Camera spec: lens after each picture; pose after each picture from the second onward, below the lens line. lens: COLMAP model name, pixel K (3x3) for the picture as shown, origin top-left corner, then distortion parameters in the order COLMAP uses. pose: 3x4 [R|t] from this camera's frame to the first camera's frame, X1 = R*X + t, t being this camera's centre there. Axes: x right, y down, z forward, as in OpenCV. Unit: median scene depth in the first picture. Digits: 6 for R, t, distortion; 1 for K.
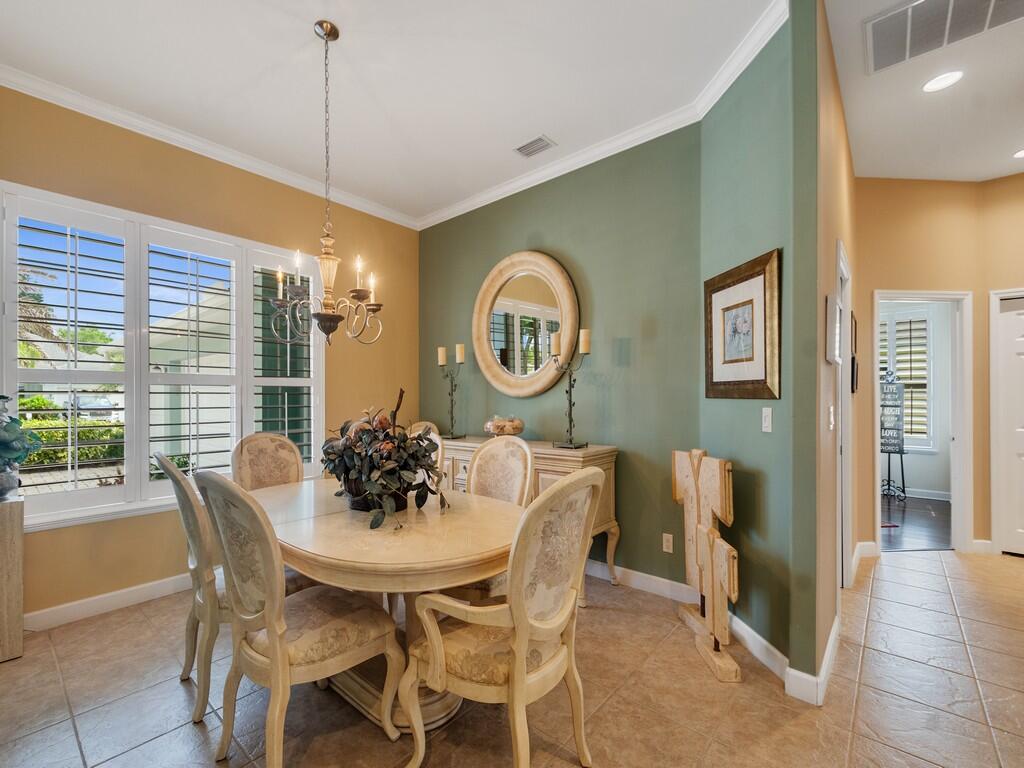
lens RADIAL K [[453.6, 0, 498.0], [0, 453.6, 393.2], [0, 0, 1]] dist [0.003718, -0.000702]
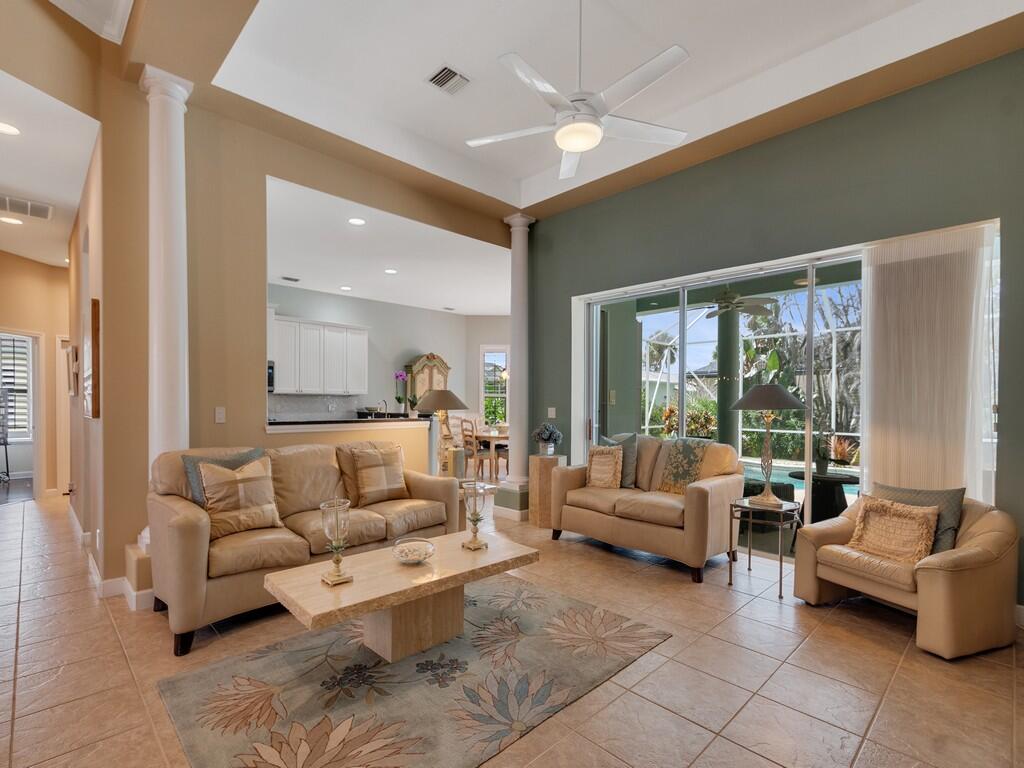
lens RADIAL K [[482.2, 0, 509.0], [0, 482.2, 411.8], [0, 0, 1]] dist [0.000599, -0.000126]
pose [[0.076108, -0.014712, 0.996991, -0.507515], [-0.019305, 0.999682, 0.016225, -0.009461], [-0.996913, -0.020482, 0.075799, -0.740562]]
